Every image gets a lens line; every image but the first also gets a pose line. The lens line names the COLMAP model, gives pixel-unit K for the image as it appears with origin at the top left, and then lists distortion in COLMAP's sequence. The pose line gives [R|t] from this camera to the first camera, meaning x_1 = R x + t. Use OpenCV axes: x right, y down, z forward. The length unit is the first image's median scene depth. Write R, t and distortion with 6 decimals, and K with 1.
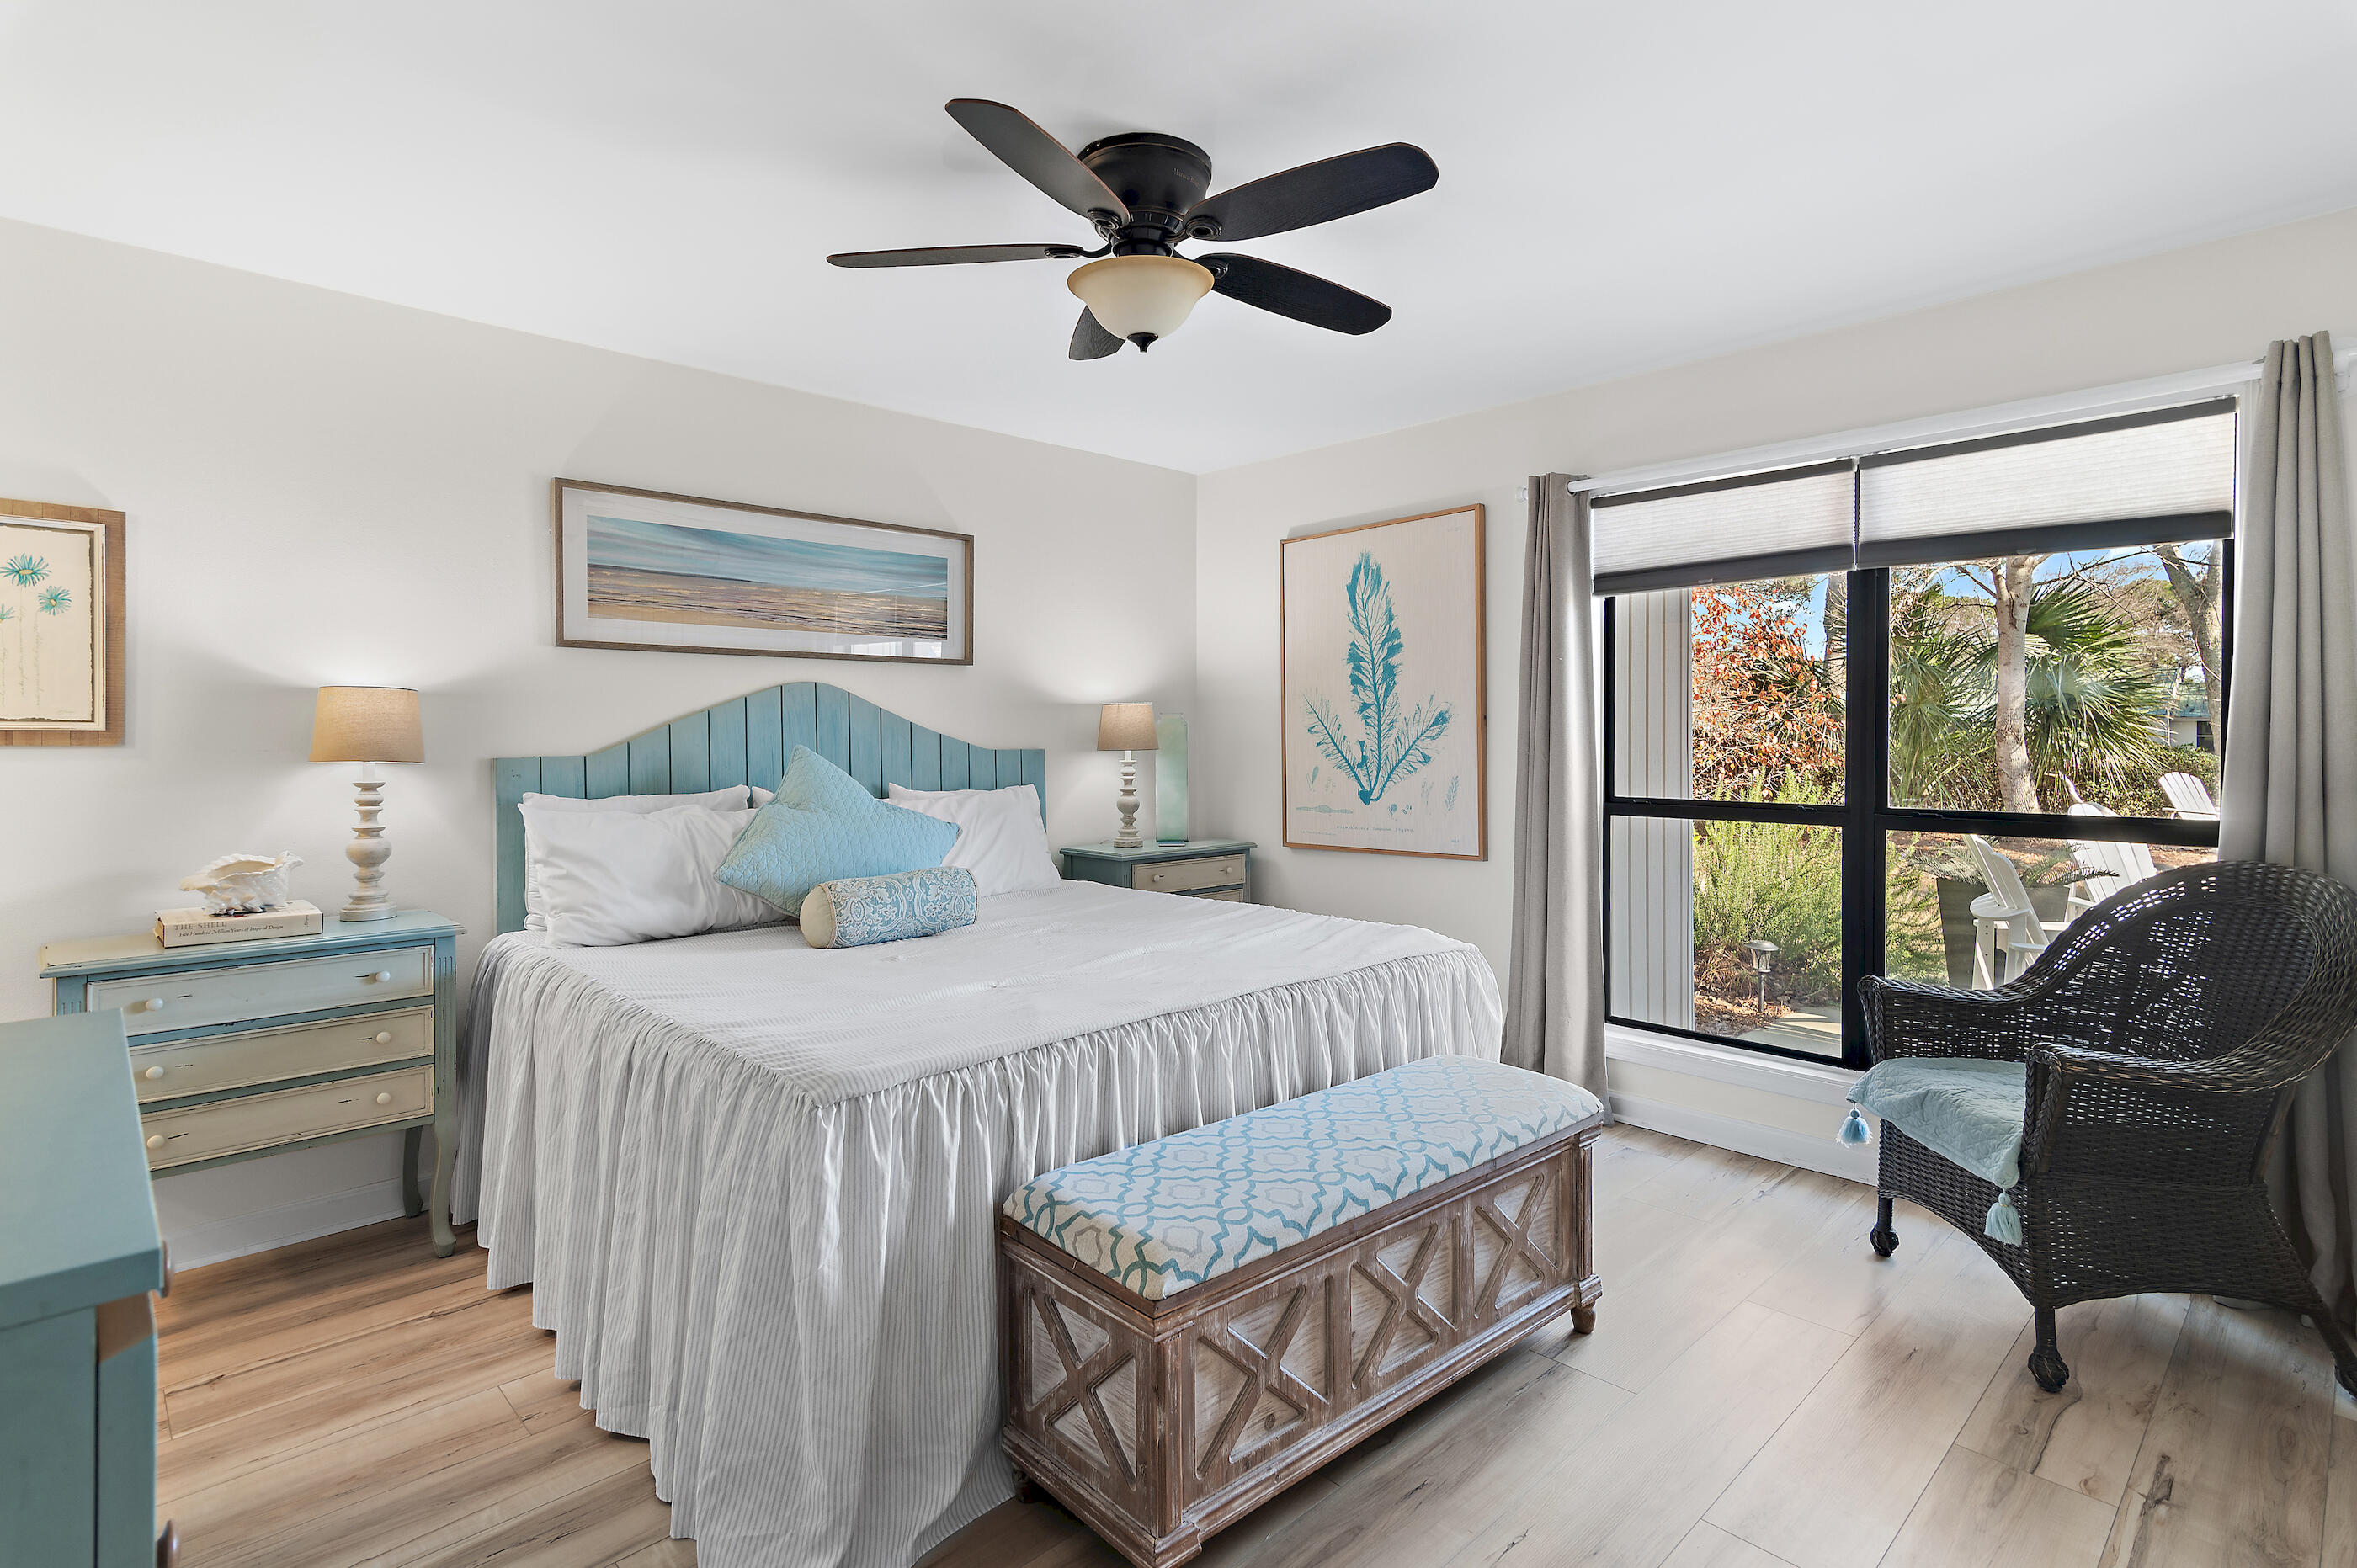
lens RADIAL K [[1144.6, 0, 1178.5], [0, 1144.6, 784.0], [0, 0, 1]] dist [0.001391, 0.000186]
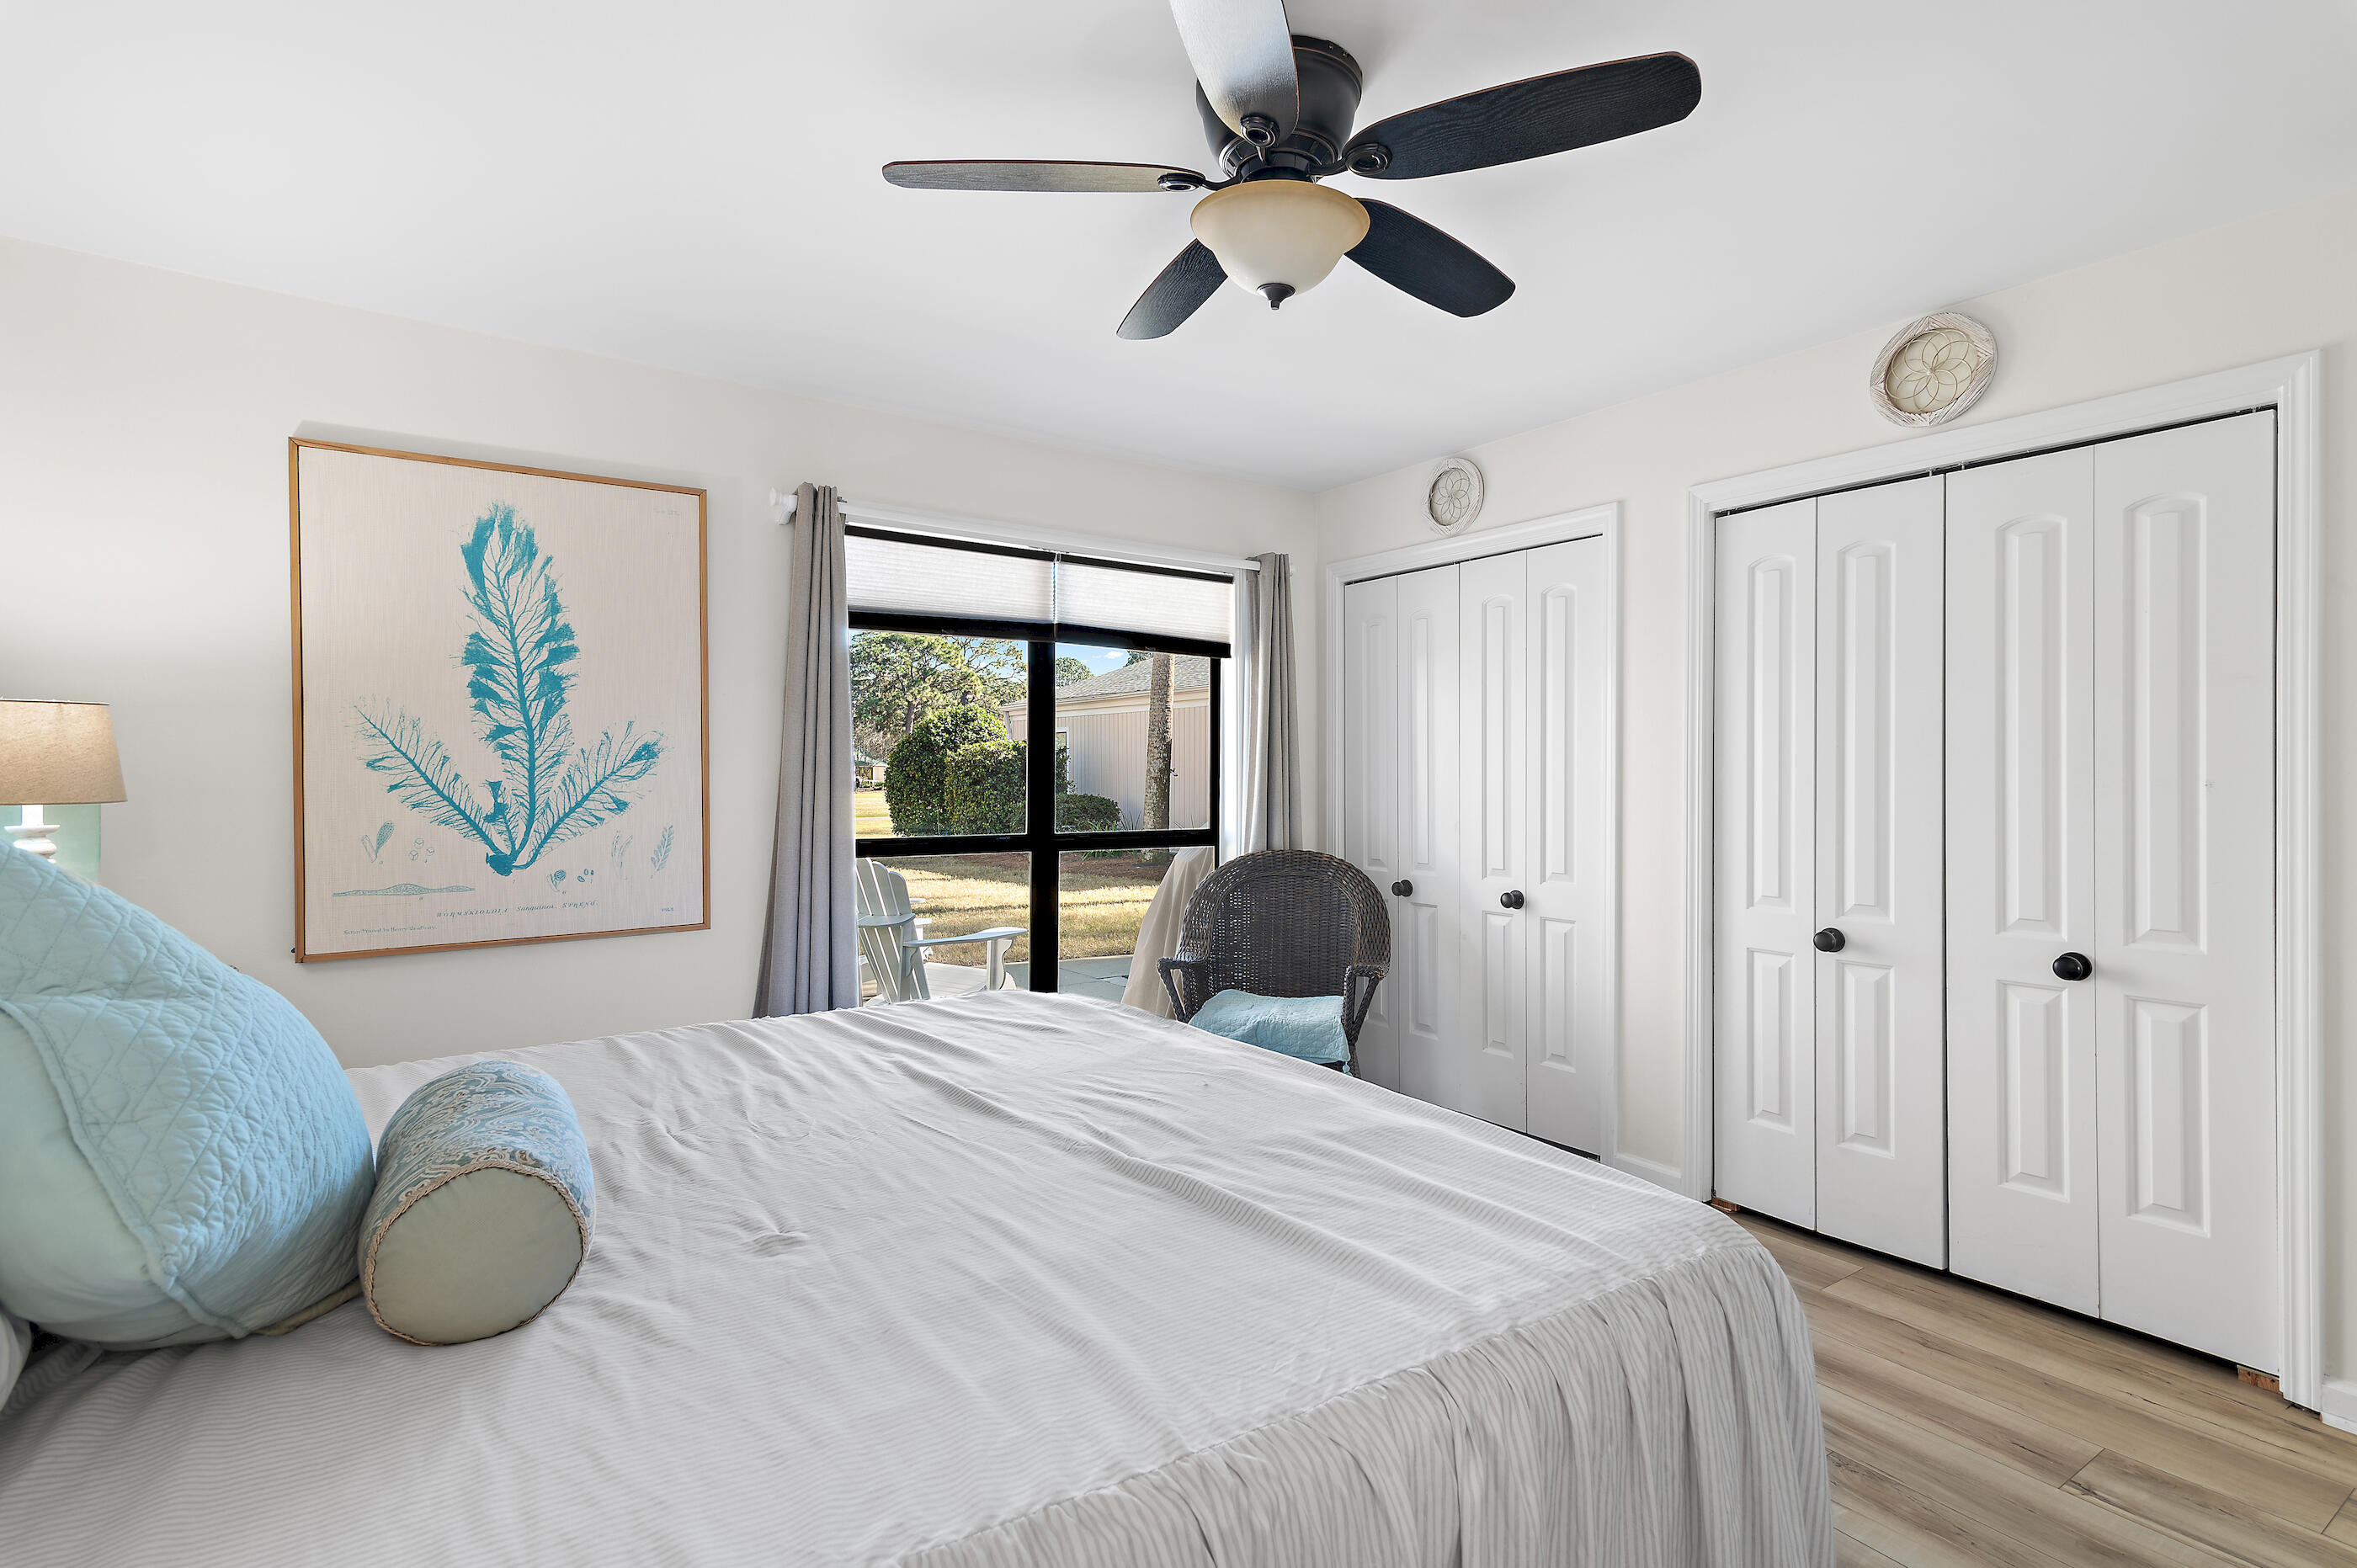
lens RADIAL K [[1144.6, 0, 1178.5], [0, 1144.6, 784.0], [0, 0, 1]] dist [0.001391, 0.000186]
pose [[0.151513, -0.005804, 0.988438, -0.453583], [0.033716, 0.999431, 0.000700, -0.023506], [-0.987880, 0.033220, 0.151623, 0.507925]]
